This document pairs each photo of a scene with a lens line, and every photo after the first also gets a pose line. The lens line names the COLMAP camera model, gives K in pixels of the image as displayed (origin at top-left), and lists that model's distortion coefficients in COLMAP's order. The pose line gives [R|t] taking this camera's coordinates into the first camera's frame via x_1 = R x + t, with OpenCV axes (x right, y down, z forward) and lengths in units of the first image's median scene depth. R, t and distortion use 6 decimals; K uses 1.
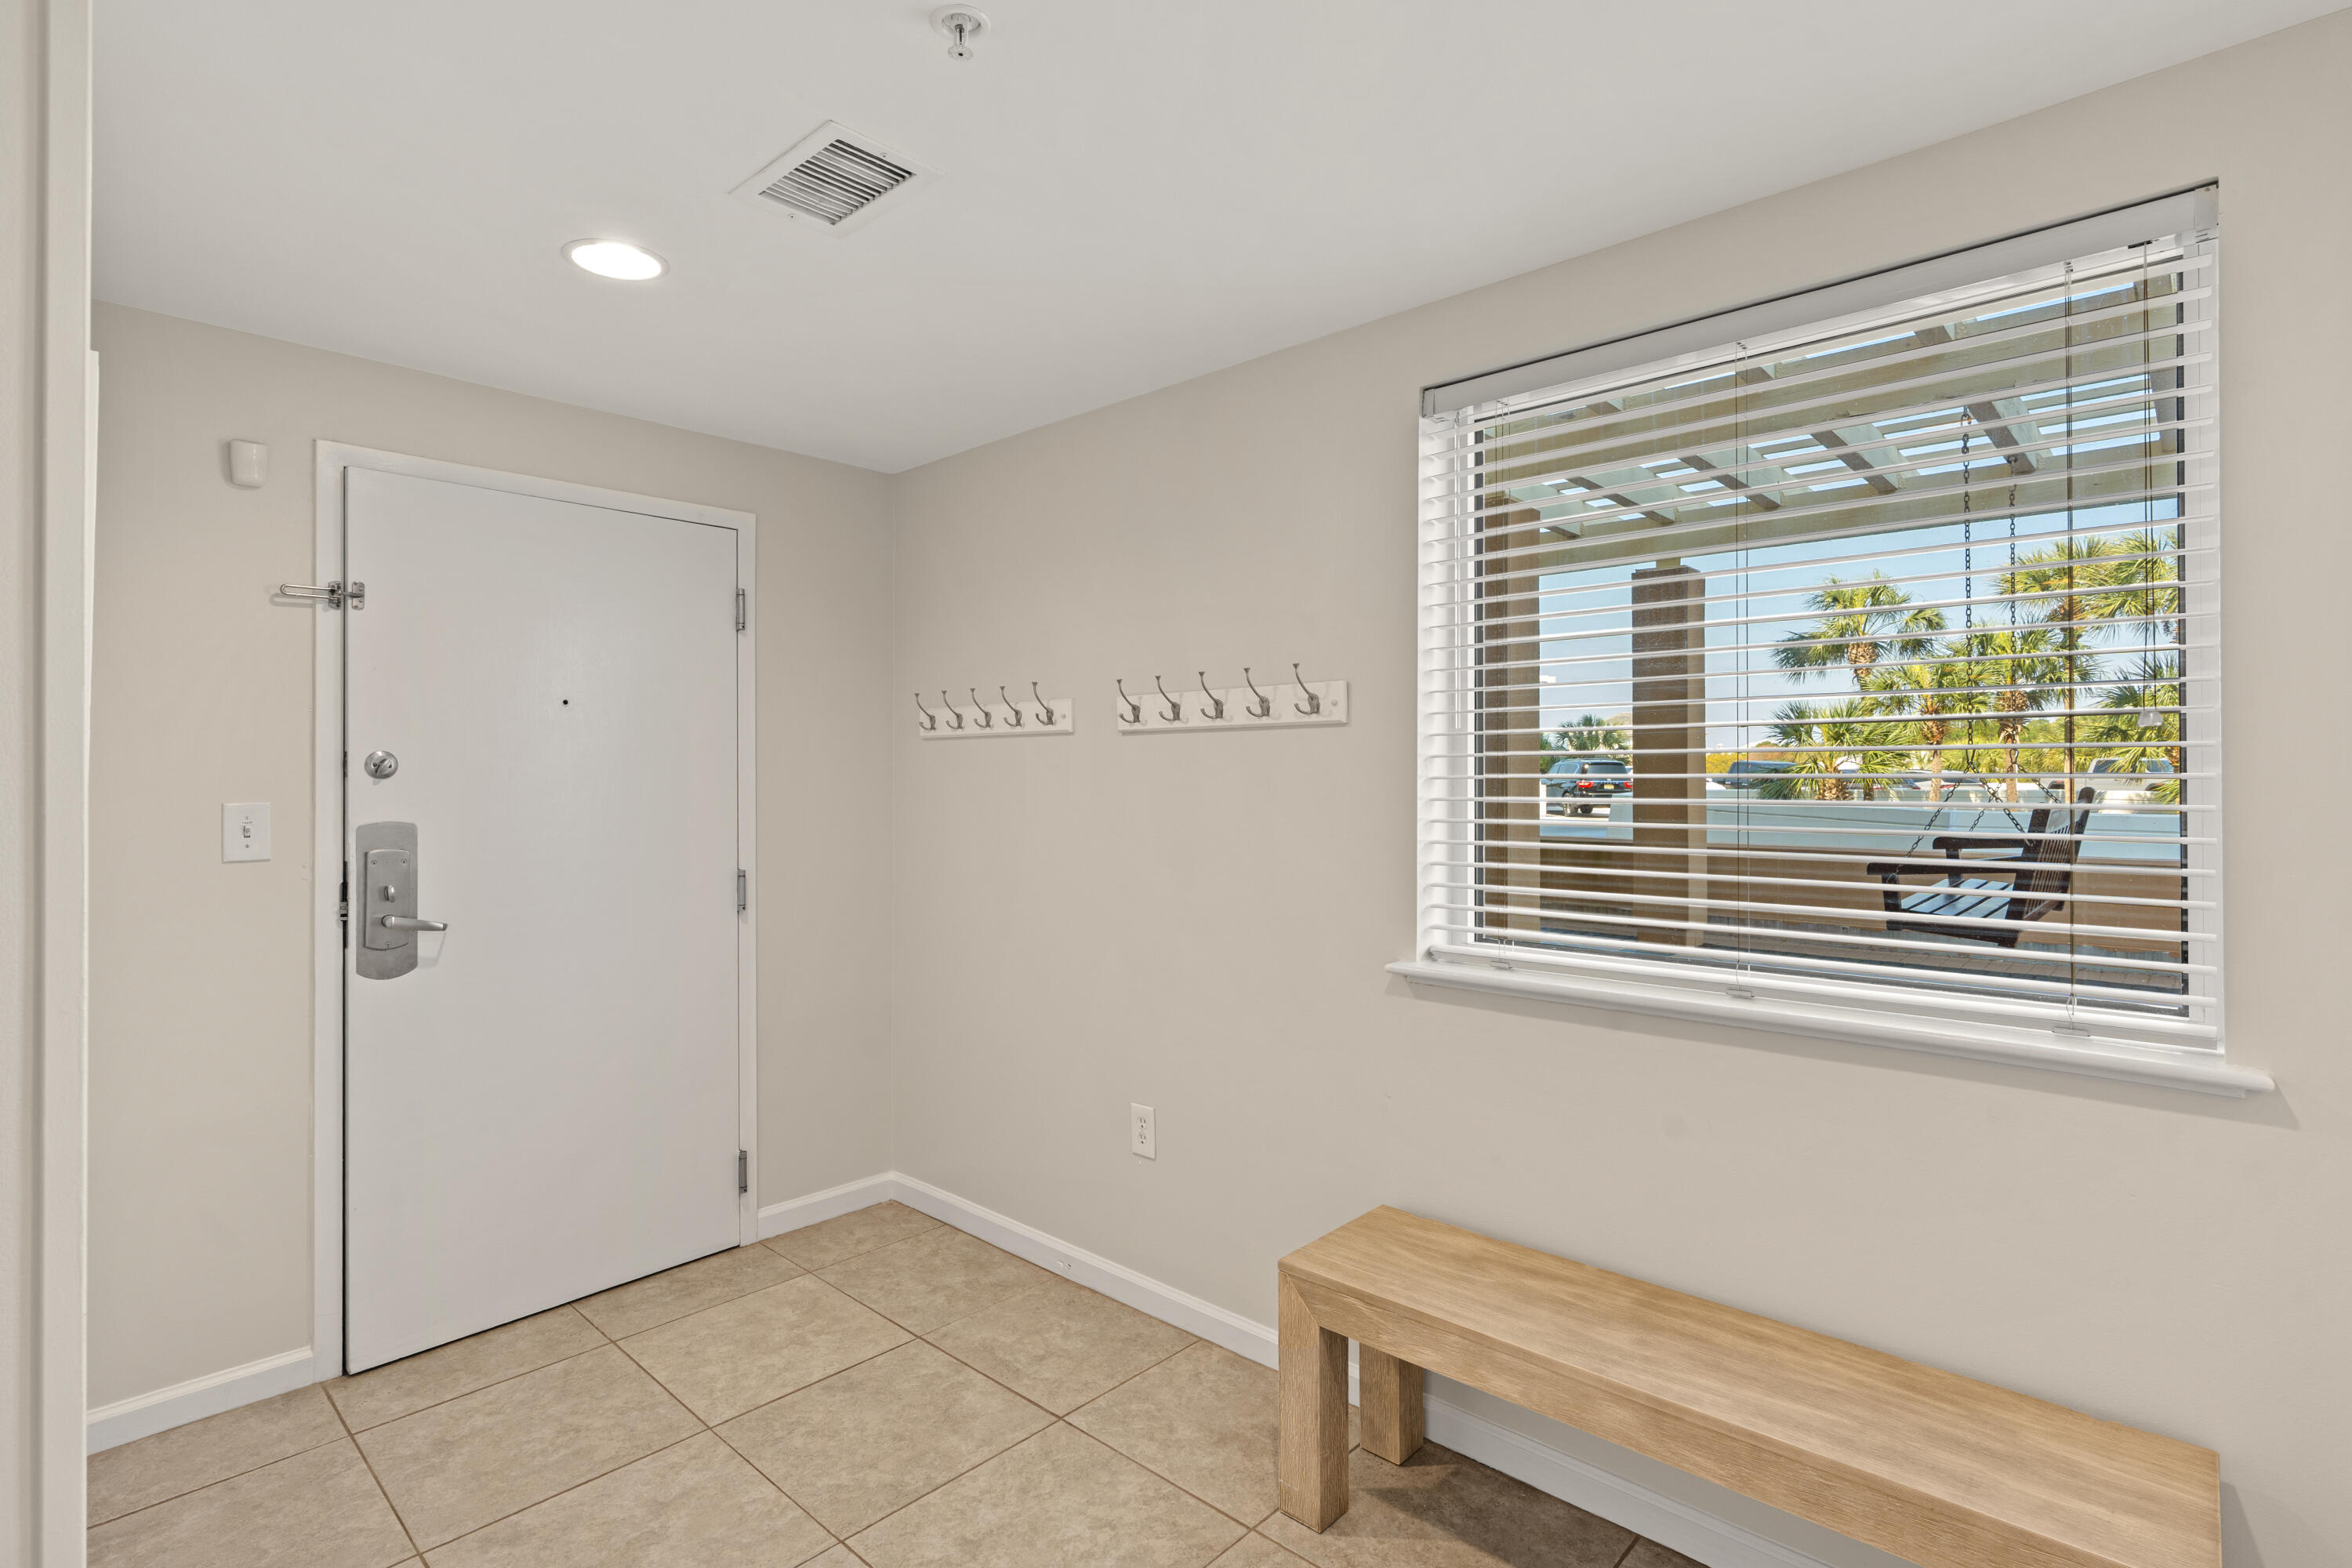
lens RADIAL K [[1120.2, 0, 1177.2], [0, 1120.2, 778.6], [0, 0, 1]] dist [-0.000939, -0.000222]
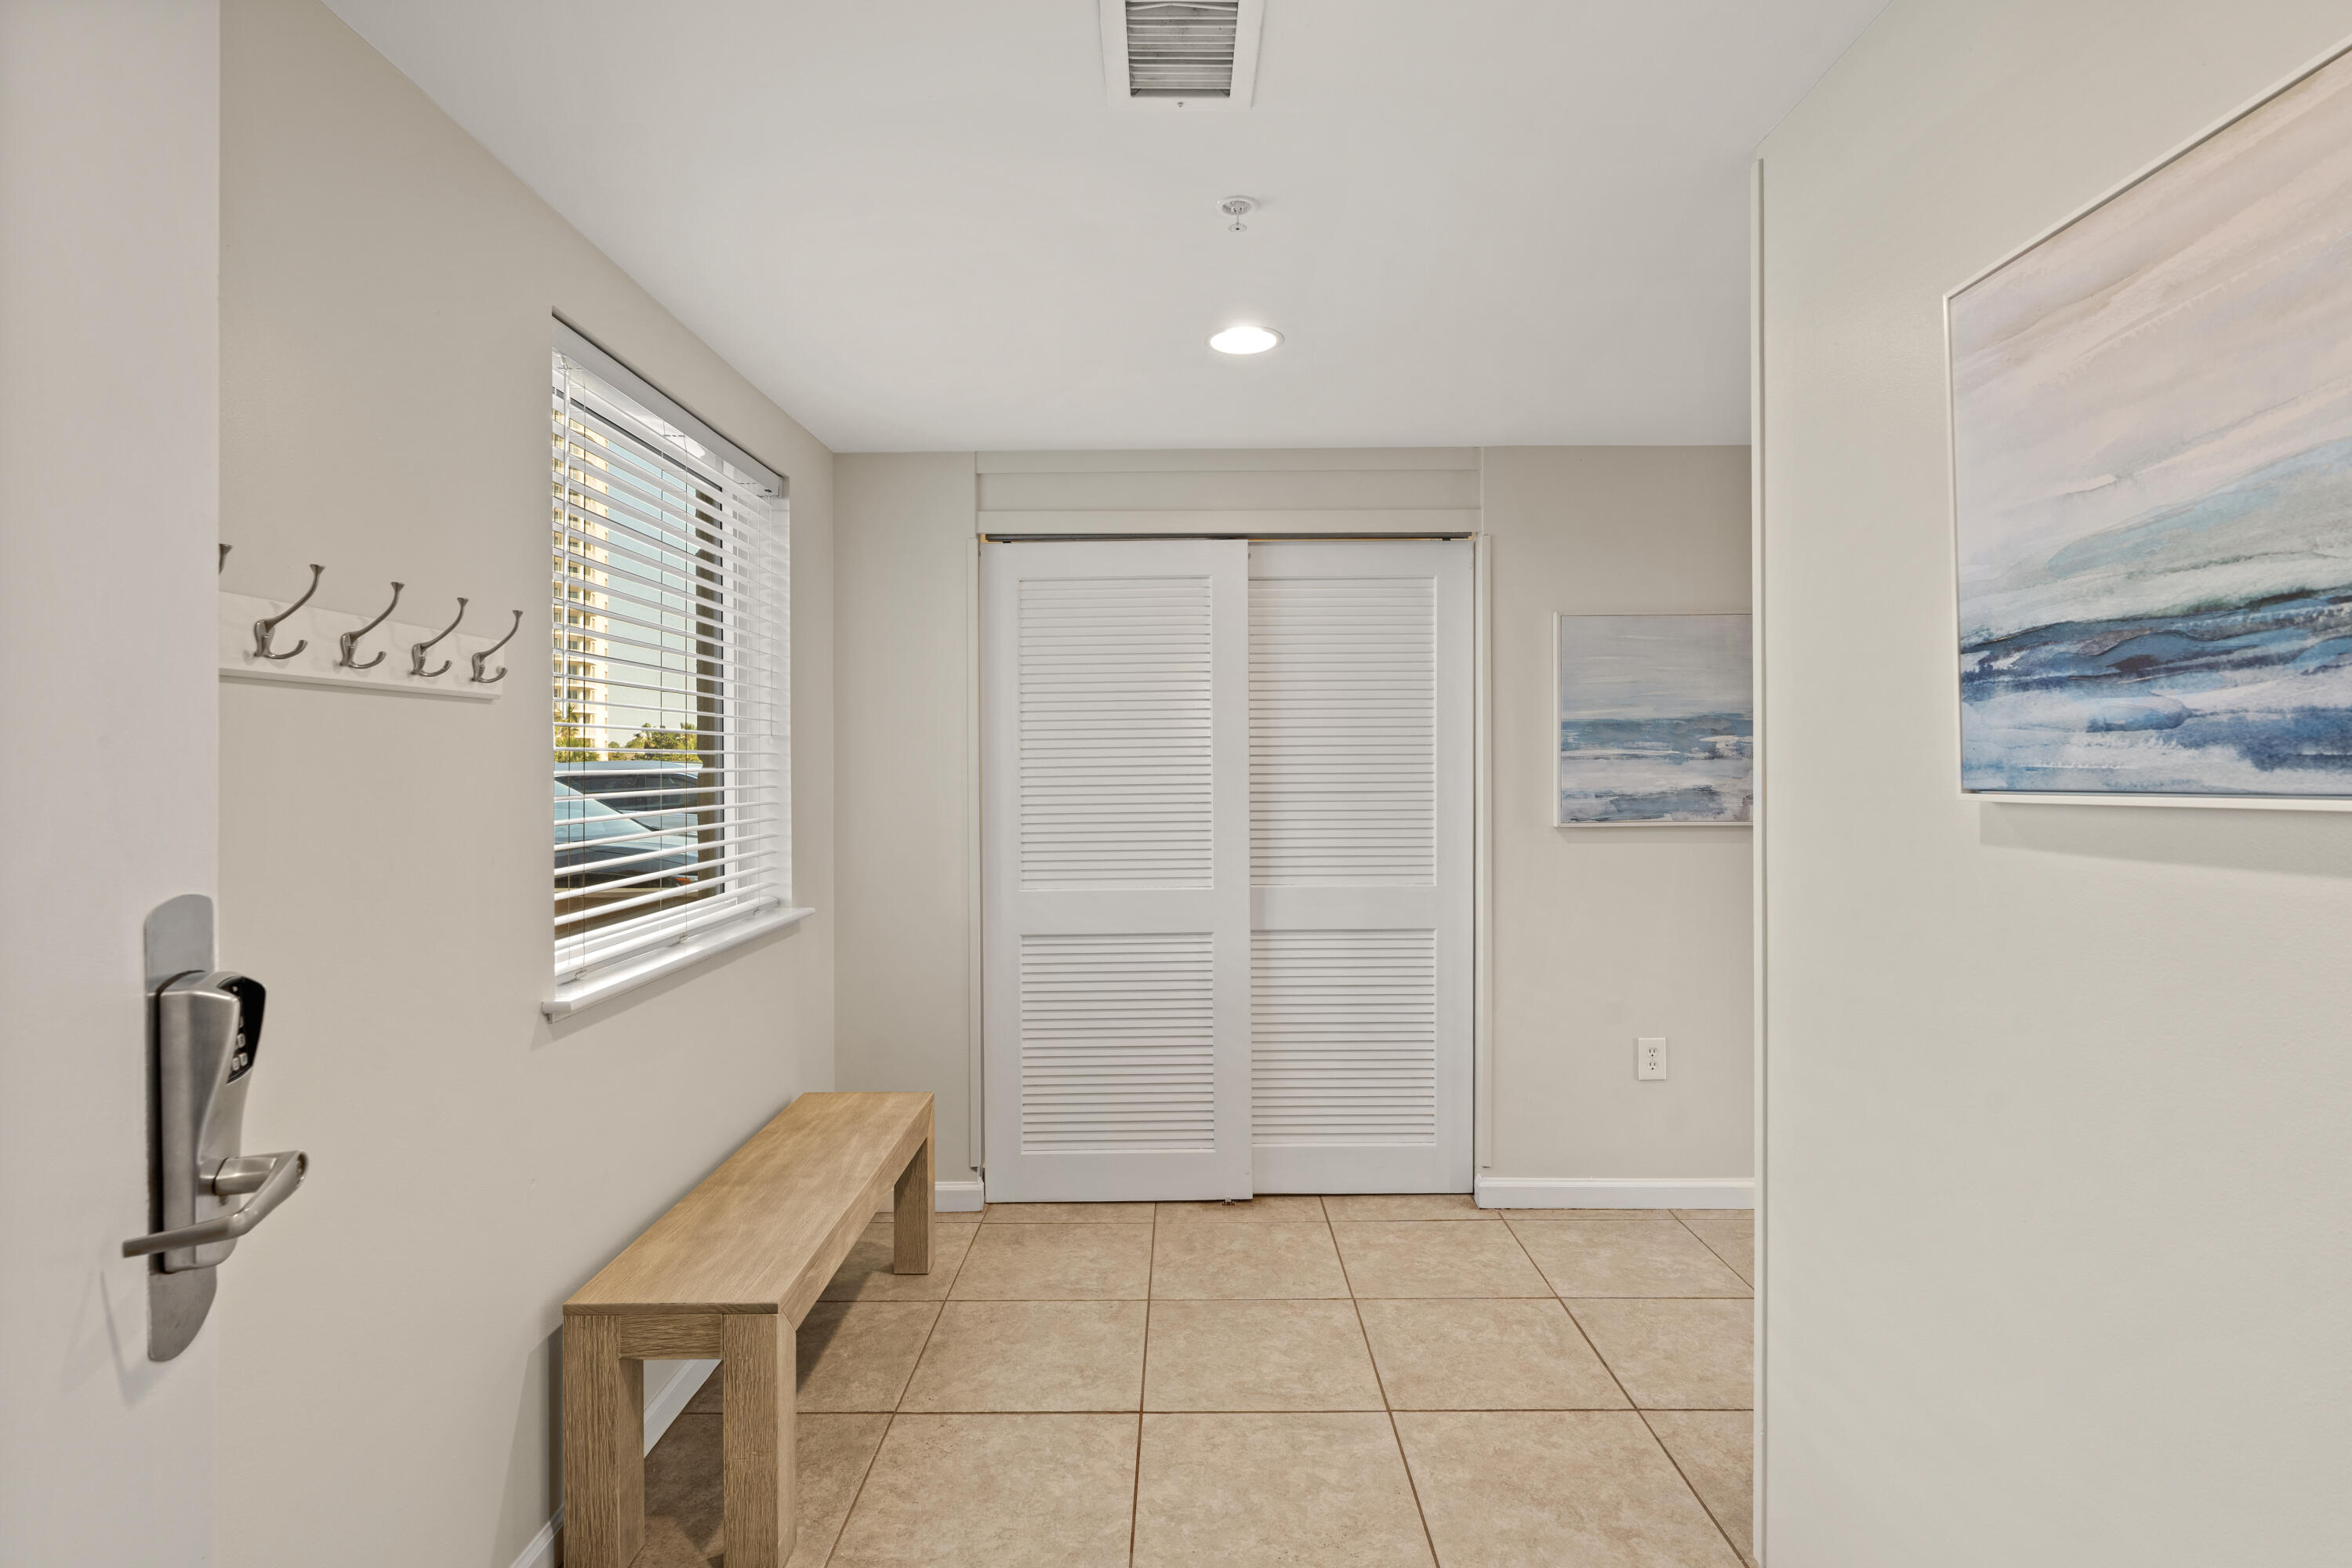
lens RADIAL K [[1192.3, 0, 1178.0], [0, 1192.3, 769.8], [0, 0, 1]] dist [0.005547, 0.000264]
pose [[-0.679636, 0.004856, 0.733533, -0.978799], [0.007289, 0.999973, 0.000134, 0.003115], [-0.733513, 0.005438, -0.679653, 1.657381]]
